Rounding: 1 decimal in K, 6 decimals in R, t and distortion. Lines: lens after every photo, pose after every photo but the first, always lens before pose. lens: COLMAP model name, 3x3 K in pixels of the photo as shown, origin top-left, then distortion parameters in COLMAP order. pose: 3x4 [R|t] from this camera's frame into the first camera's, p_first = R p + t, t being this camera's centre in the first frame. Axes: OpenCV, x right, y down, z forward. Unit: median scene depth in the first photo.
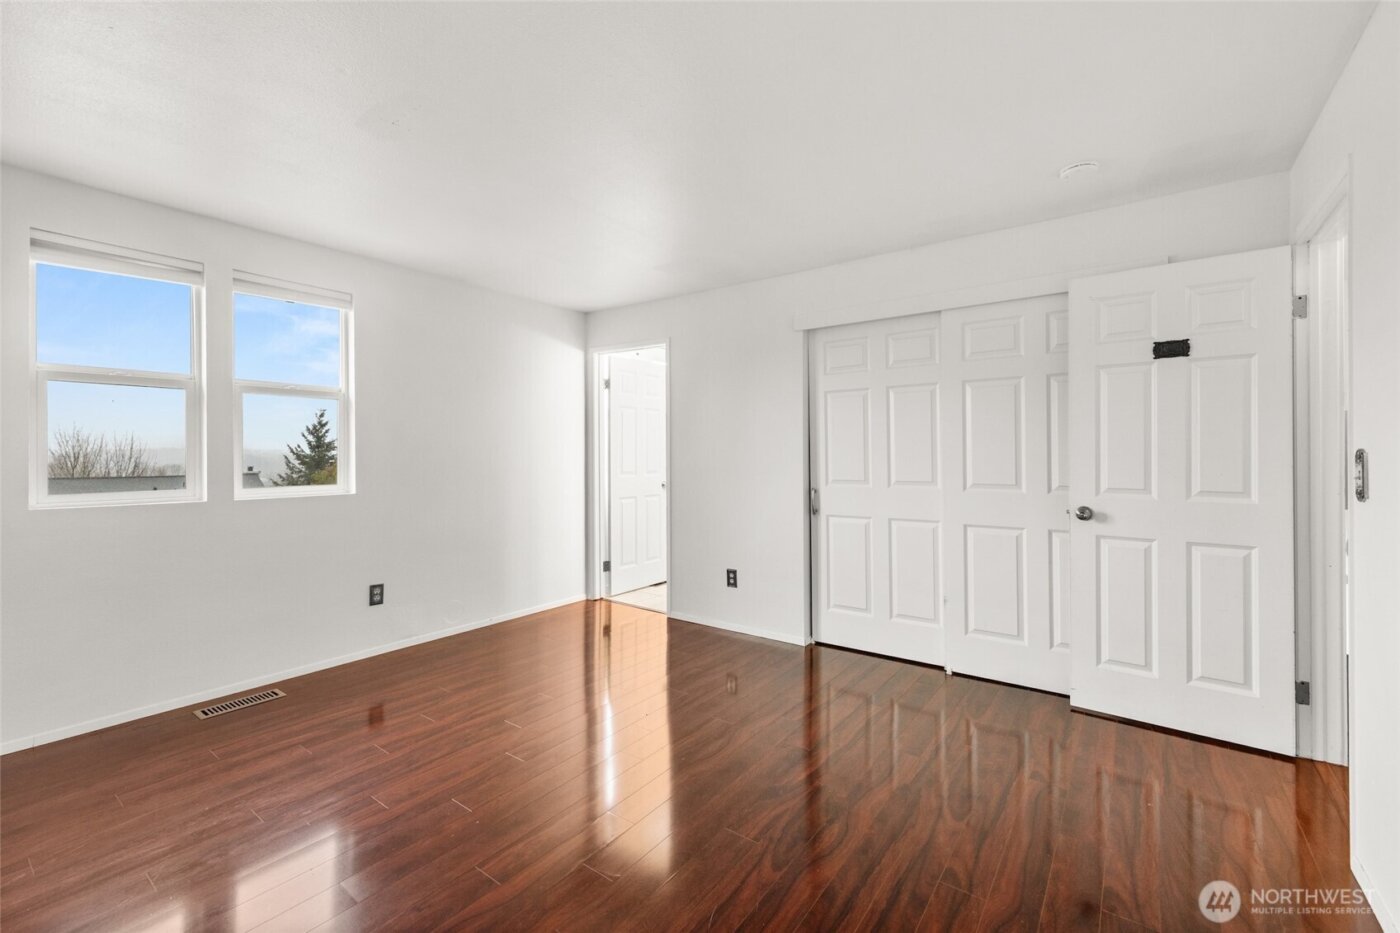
lens RADIAL K [[590.0, 0, 701.3], [0, 590.0, 470.0], [0, 0, 1]] dist [0.005680, -0.001973]
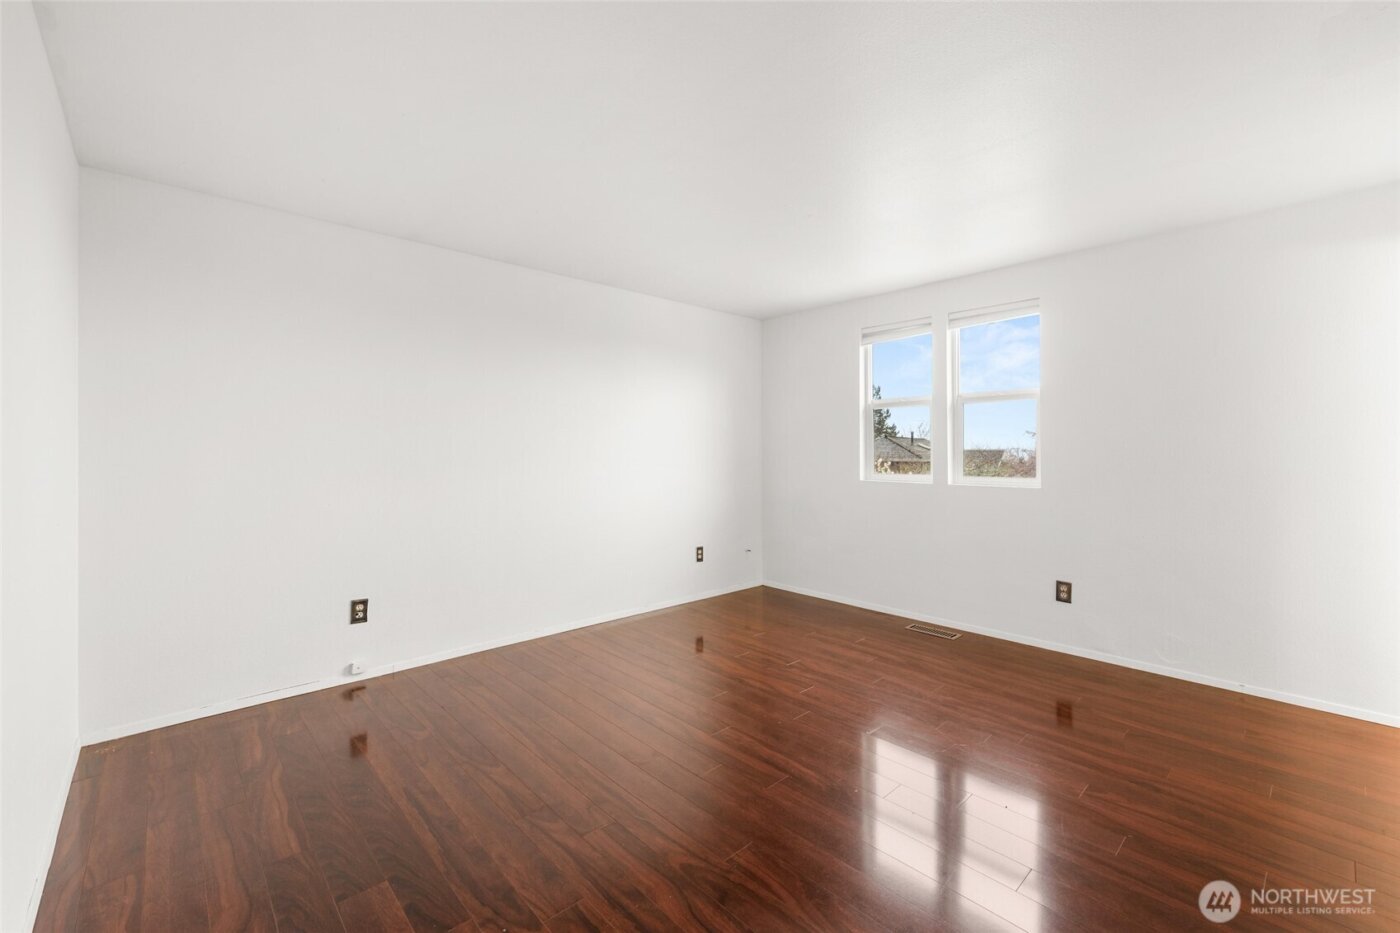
lens RADIAL K [[590.0, 0, 706.9], [0, 590.0, 453.7], [0, 0, 1]] dist [0.005680, -0.001973]
pose [[-0.180445, 0.009489, -0.983539, 0.586619], [-0.029021, 0.999467, 0.014967, -0.020099], [0.983157, 0.031244, -0.180073, 0.640525]]
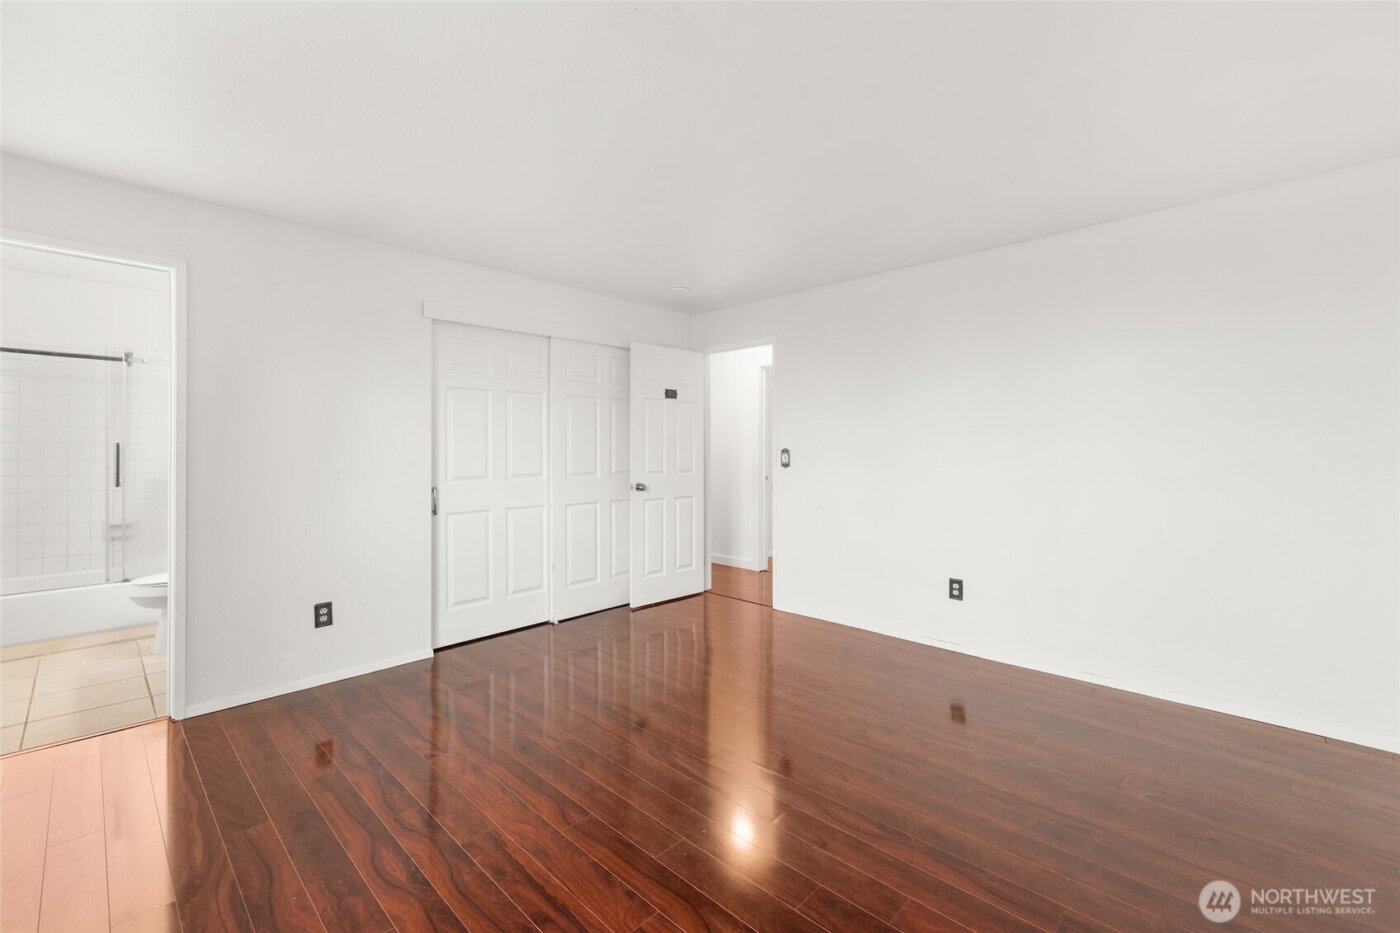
lens RADIAL K [[590.0, 0, 706.3], [0, 590.0, 463.8], [0, 0, 1]] dist [0.005680, -0.001973]
pose [[0.120839, -0.025382, 0.992348, -0.799388], [0.025771, 0.999416, 0.022424, -0.019067], [-0.992338, 0.022864, 0.121422, 0.519604]]
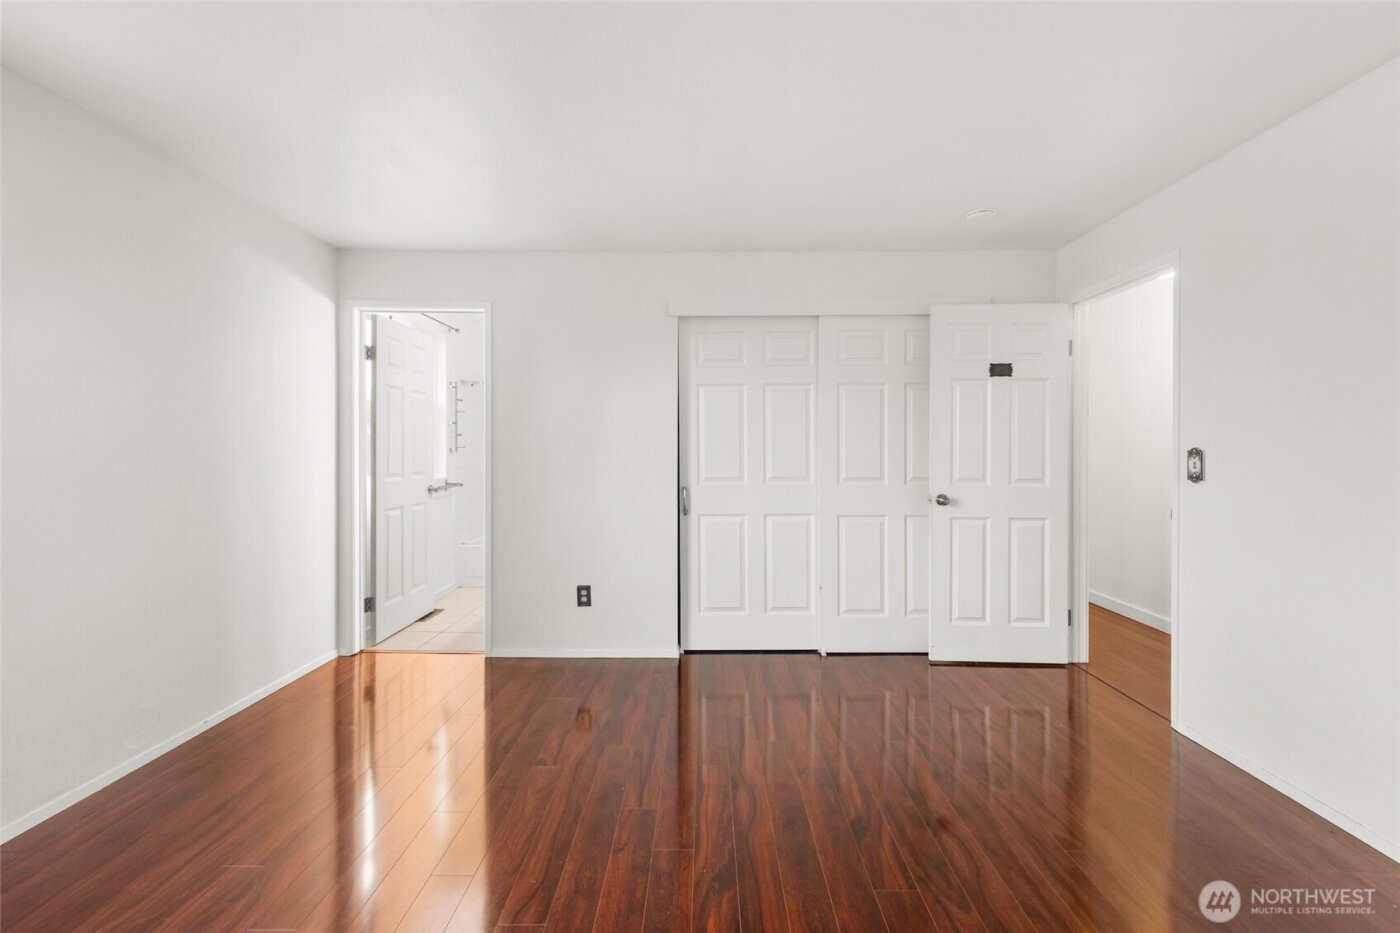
lens RADIAL K [[590.0, 0, 696.8], [0, 590.0, 459.1], [0, 0, 1]] dist [0.005680, -0.001973]
pose [[0.808769, -0.011555, 0.588013, -0.394491], [0.014724, 0.999891, -0.000603, -0.013881], [-0.587942, 0.009145, 0.808851, 0.267708]]
